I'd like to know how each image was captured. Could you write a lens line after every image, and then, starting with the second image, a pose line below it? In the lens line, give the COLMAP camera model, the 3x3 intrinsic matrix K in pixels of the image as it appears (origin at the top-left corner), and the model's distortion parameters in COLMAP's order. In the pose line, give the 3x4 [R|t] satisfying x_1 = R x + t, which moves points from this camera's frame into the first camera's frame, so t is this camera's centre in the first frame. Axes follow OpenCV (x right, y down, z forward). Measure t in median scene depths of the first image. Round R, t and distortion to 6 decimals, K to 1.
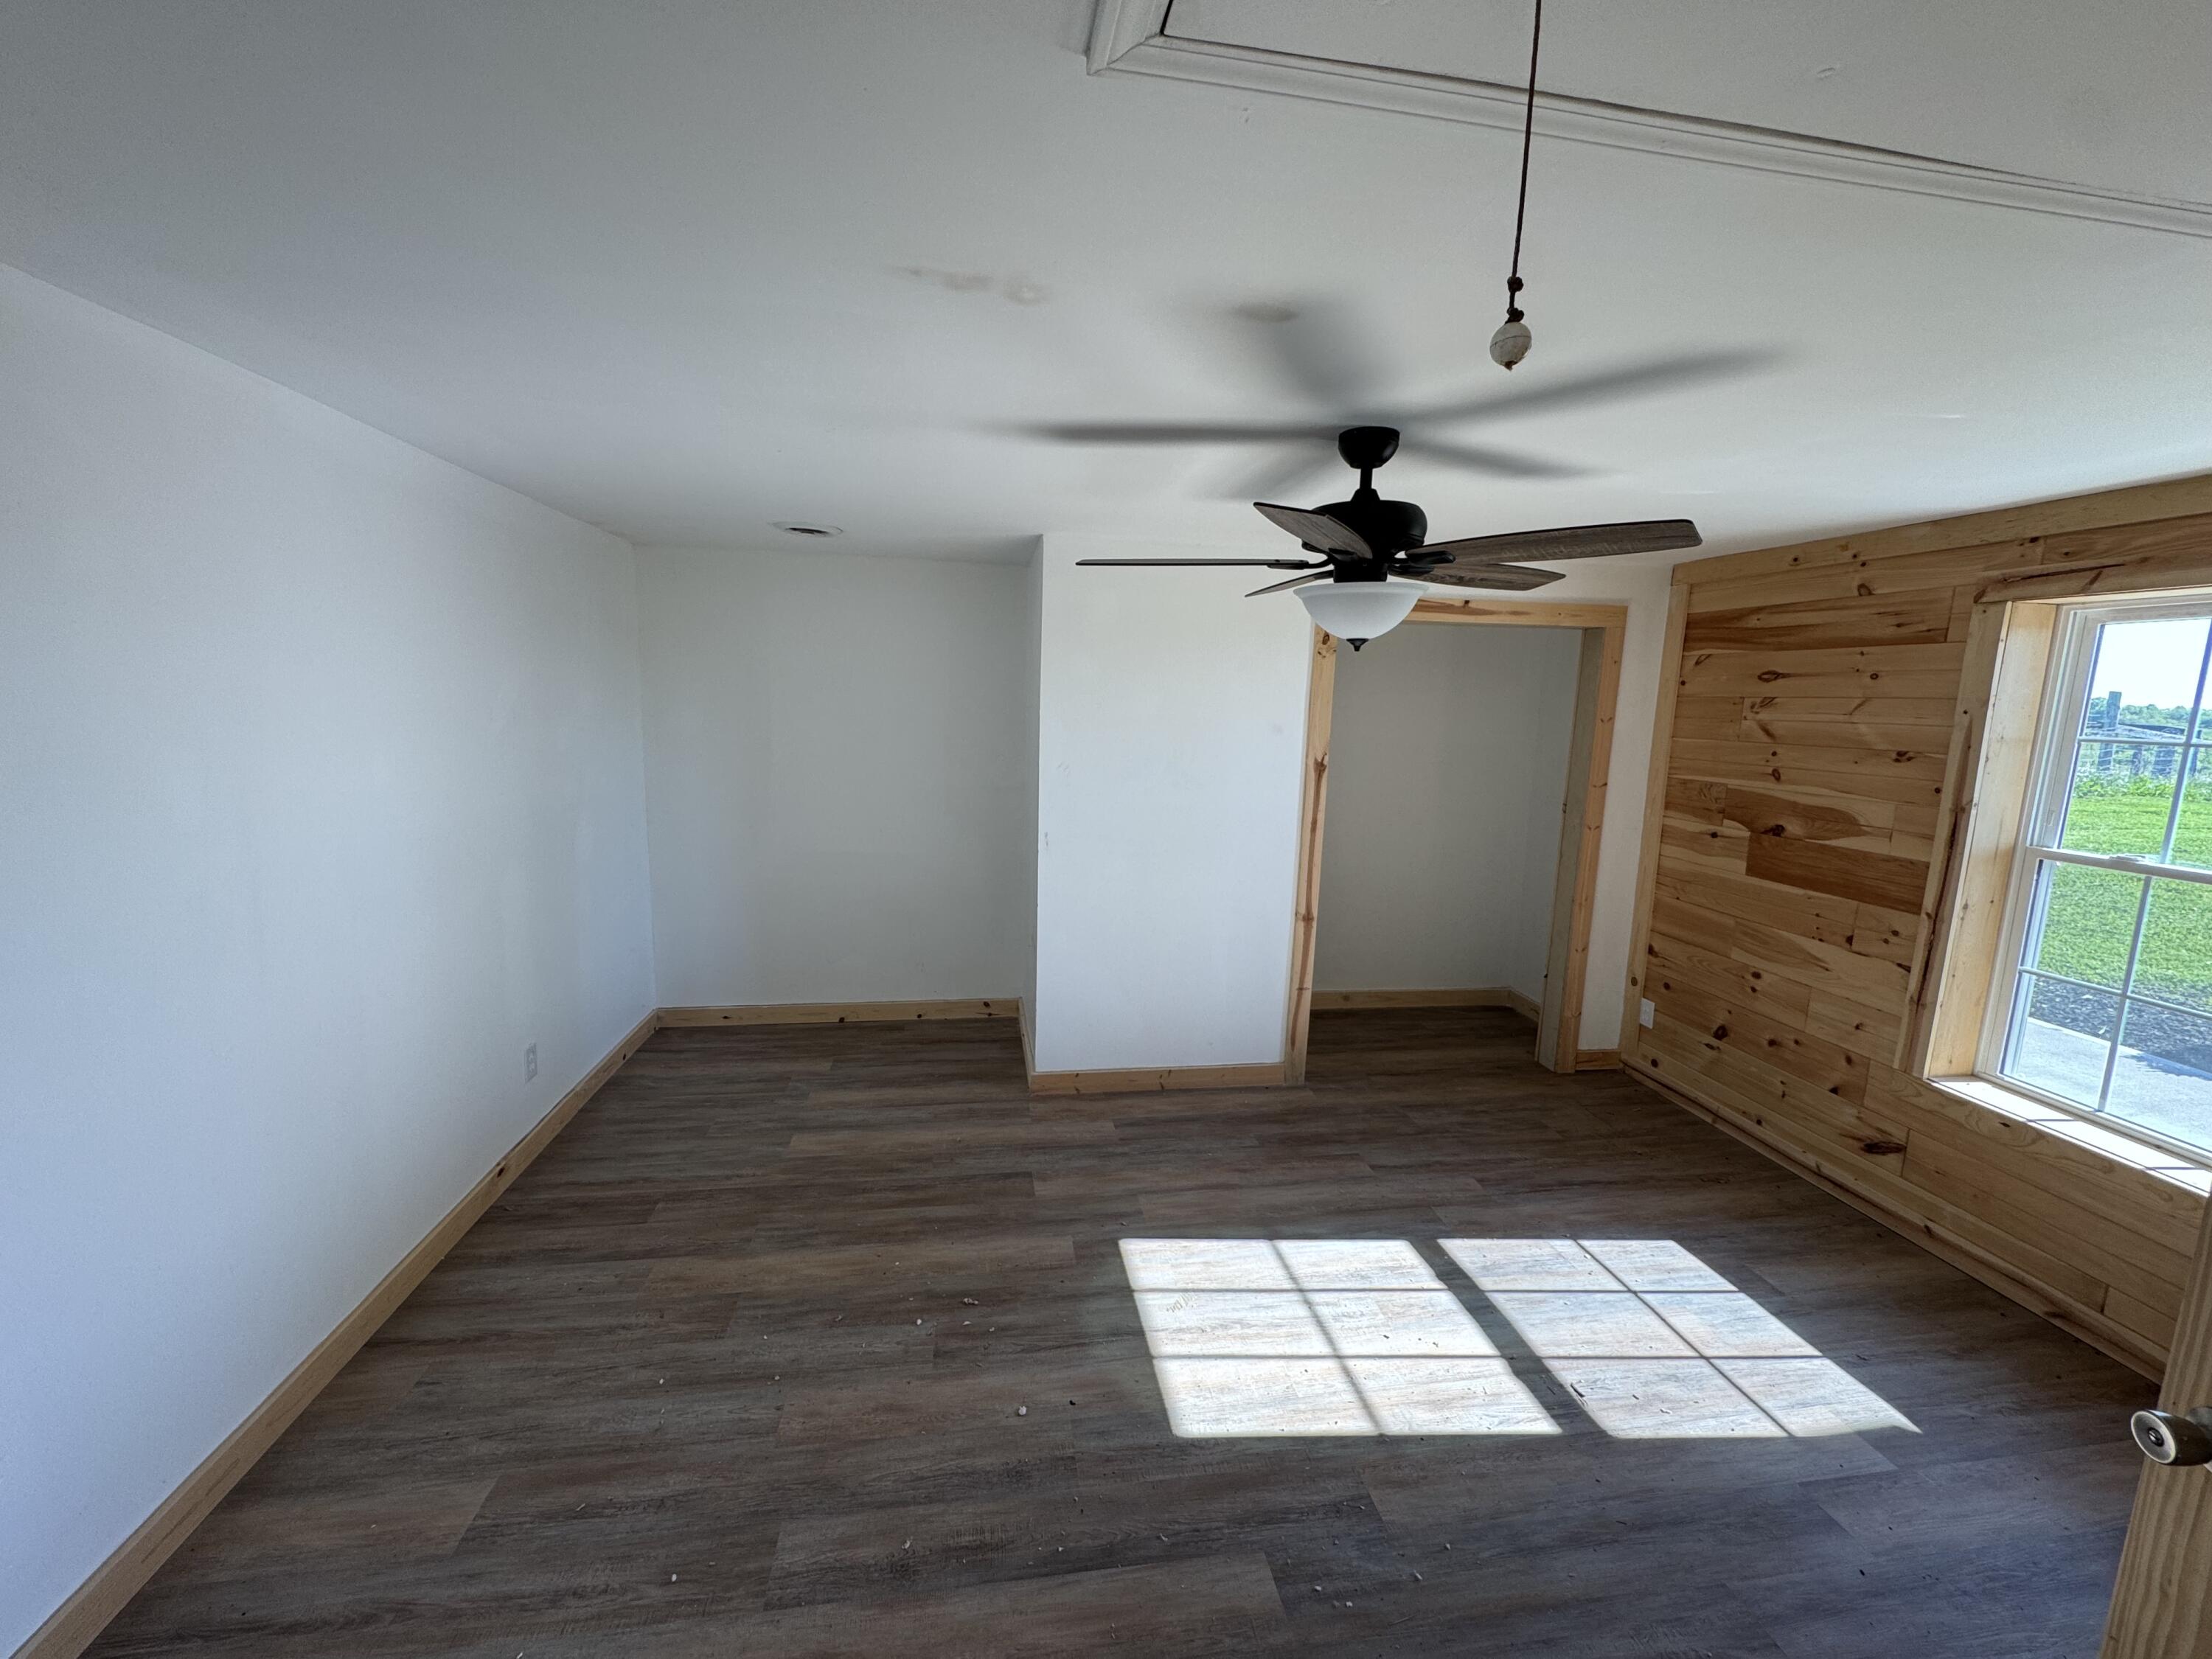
lens RADIAL K [[882.7, 0, 1108.8], [0, 882.7, 830.0], [0, 0, 1]] dist [-0.001179, 0.000019]
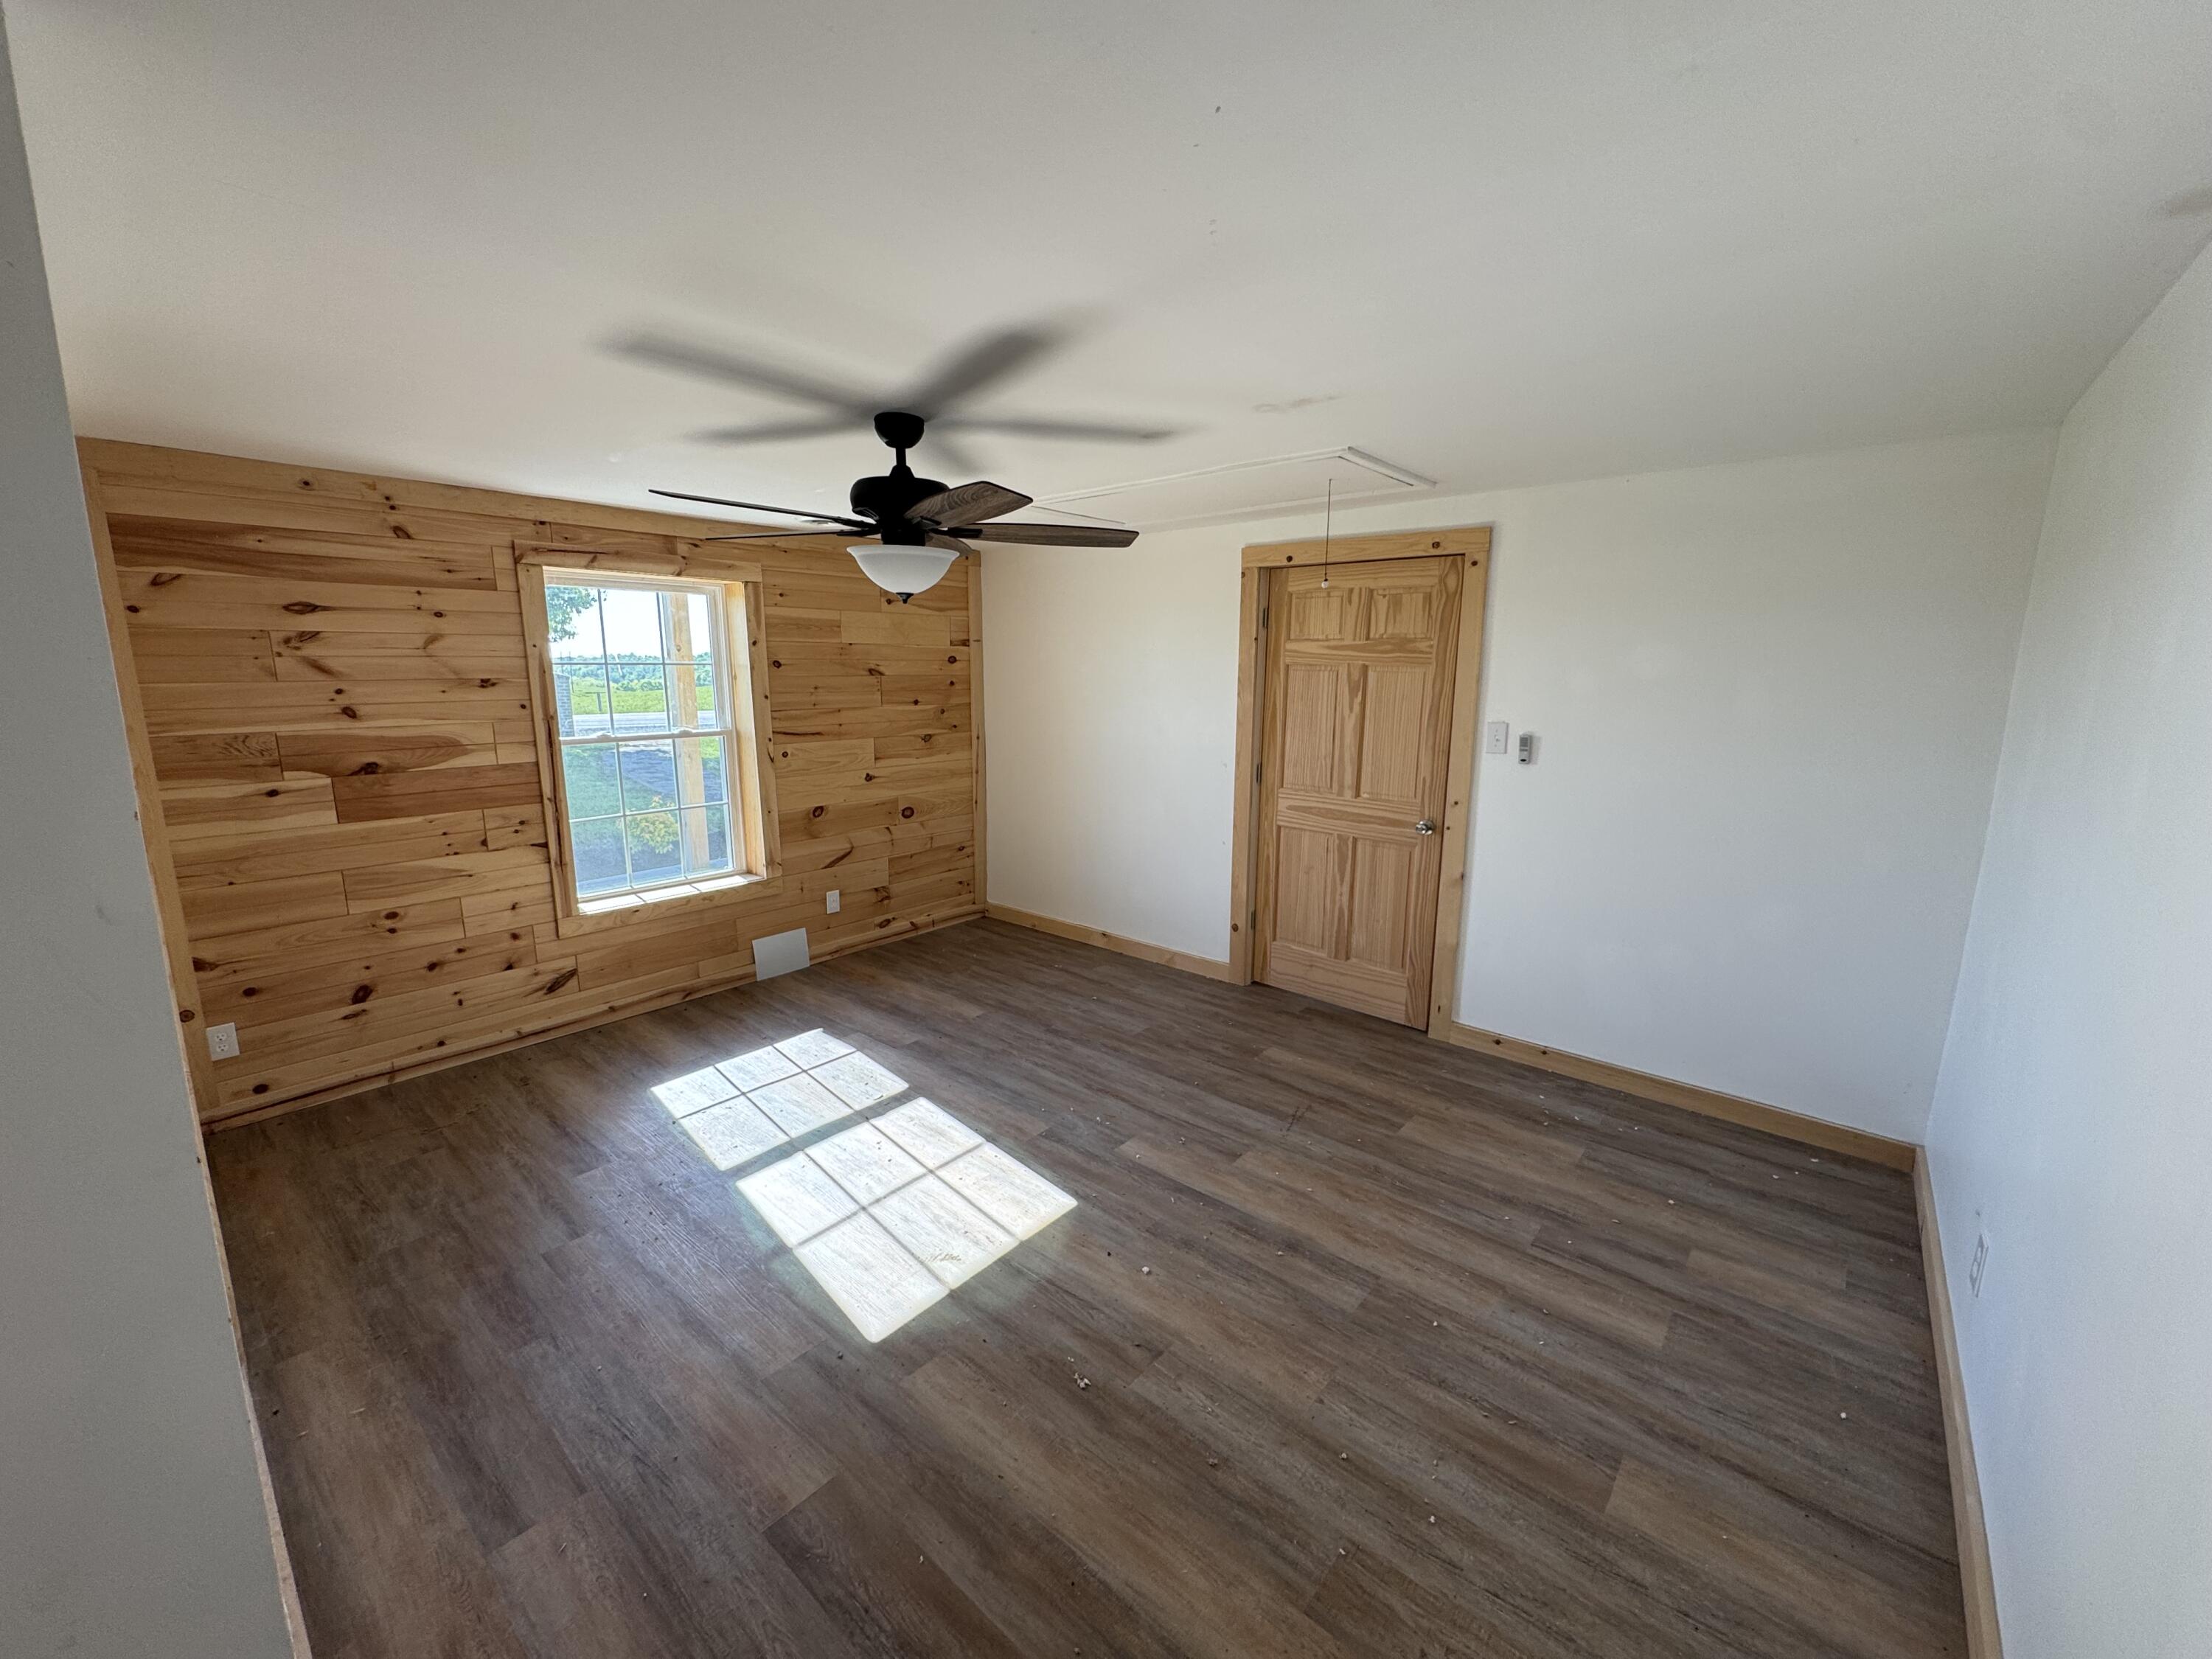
lens RADIAL K [[882.7, 0, 1100.2], [0, 882.7, 826.5], [0, 0, 1]] dist [-0.001179, 0.000019]
pose [[-0.644360, -0.167612, 0.746128, -0.596234], [0.096430, 0.950087, 0.296708, -0.175636], [-0.758618, 0.263135, -0.596035, 1.141553]]
